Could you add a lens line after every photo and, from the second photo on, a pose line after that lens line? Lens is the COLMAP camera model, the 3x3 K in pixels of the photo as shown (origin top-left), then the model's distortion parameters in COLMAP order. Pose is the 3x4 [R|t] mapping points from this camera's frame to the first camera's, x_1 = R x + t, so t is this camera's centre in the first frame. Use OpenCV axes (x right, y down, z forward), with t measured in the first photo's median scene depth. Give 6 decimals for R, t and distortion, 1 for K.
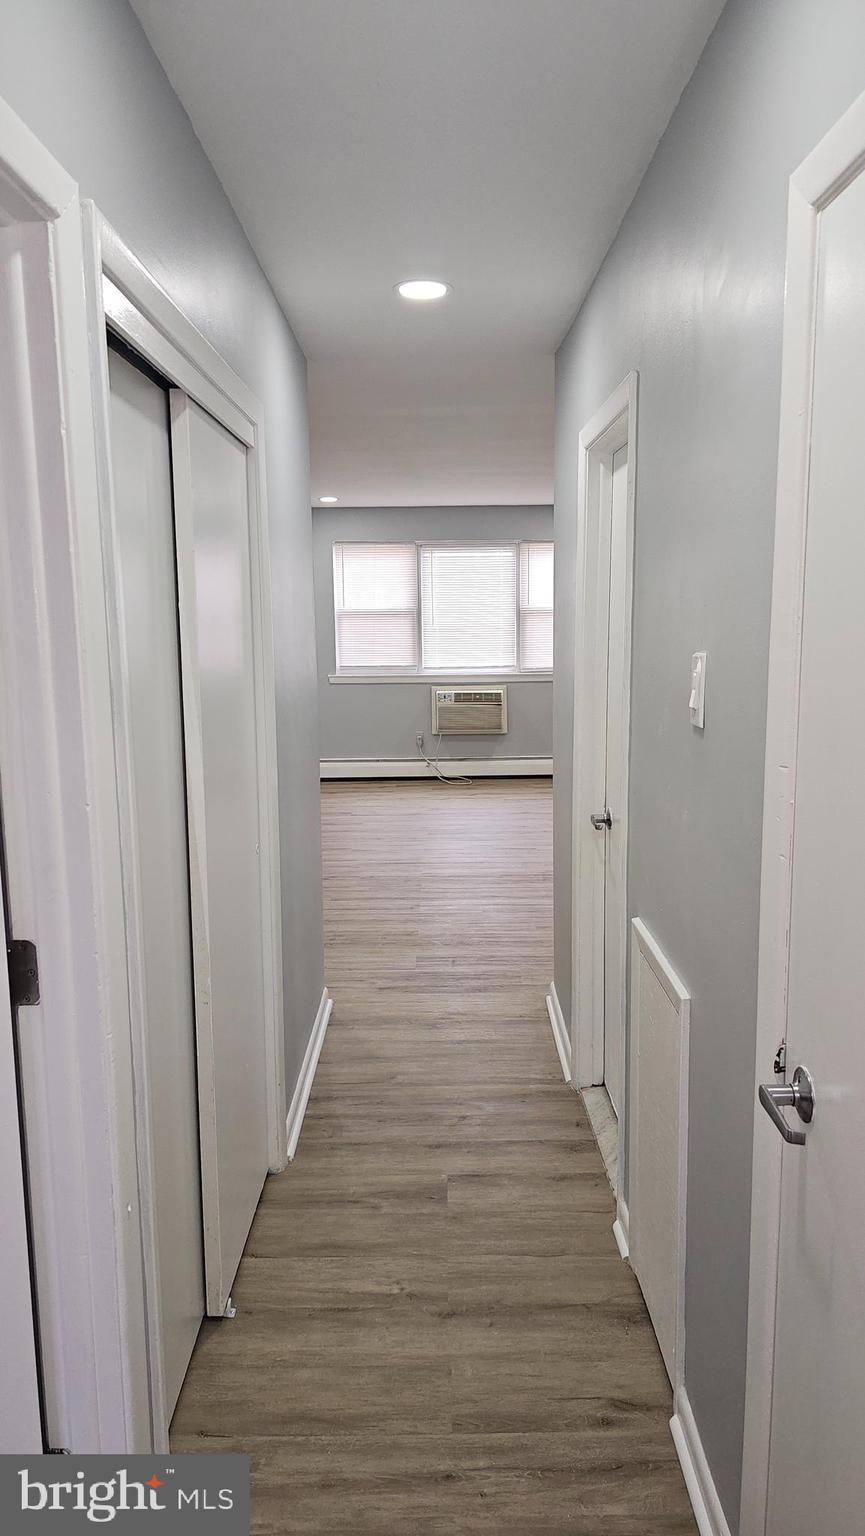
lens RADIAL K [[1040.0, 0, 437.4], [0, 1040.0, 775.3], [0, 0, 1]] dist [0.080936, -0.080191]
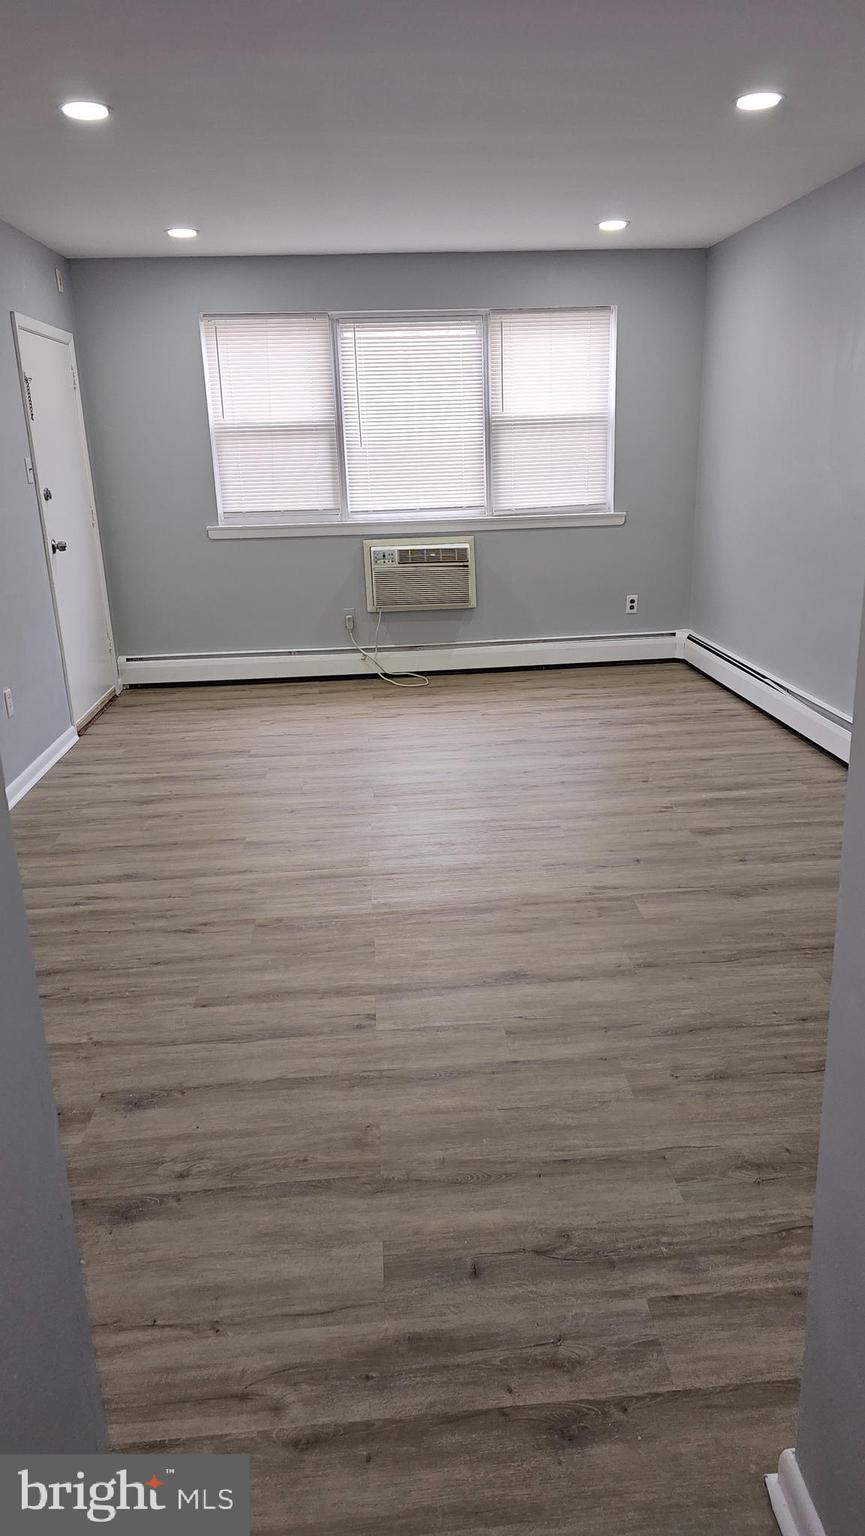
lens RADIAL K [[980.6, 0, 456.2], [0, 980.6, 773.7], [0, 0, 1]] dist [0.029581, -0.066333]
pose [[0.994951, -0.044672, 0.089875, -0.009831], [0.029317, 0.985786, 0.165431, -0.040171], [-0.095988, -0.161961, 0.982118, 0.346727]]
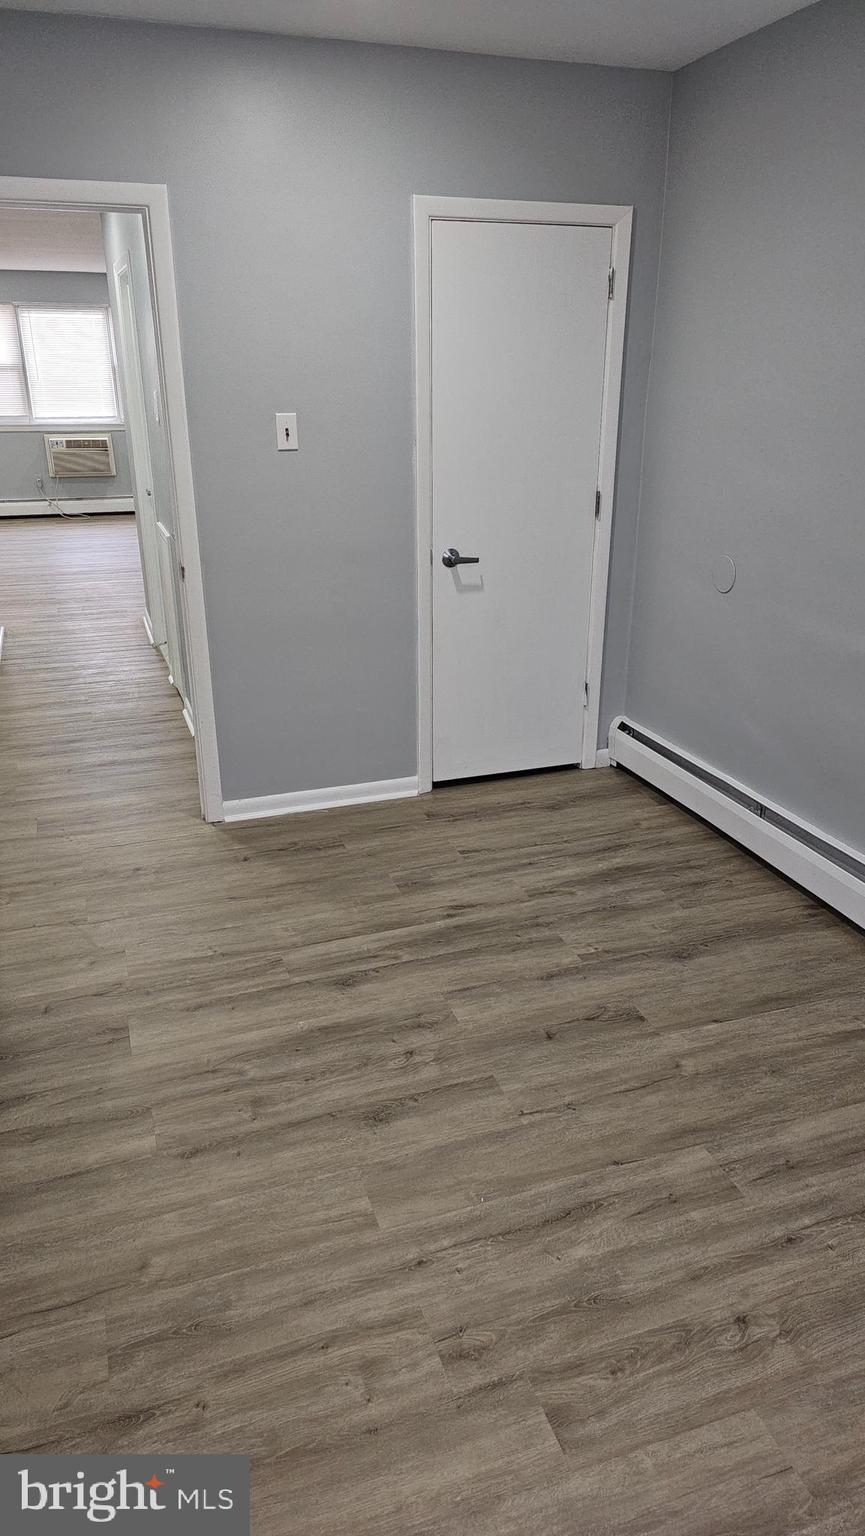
lens RADIAL K [[980.6, 0, 456.2], [0, 980.6, 773.7], [0, 0, 1]] dist [0.029581, -0.066333]
pose [[0.931536, -0.120765, 0.343011, 0.000883], [0.038282, 0.970572, 0.237750, 0.040171], [-0.361629, -0.208342, 0.908746, -0.257604]]
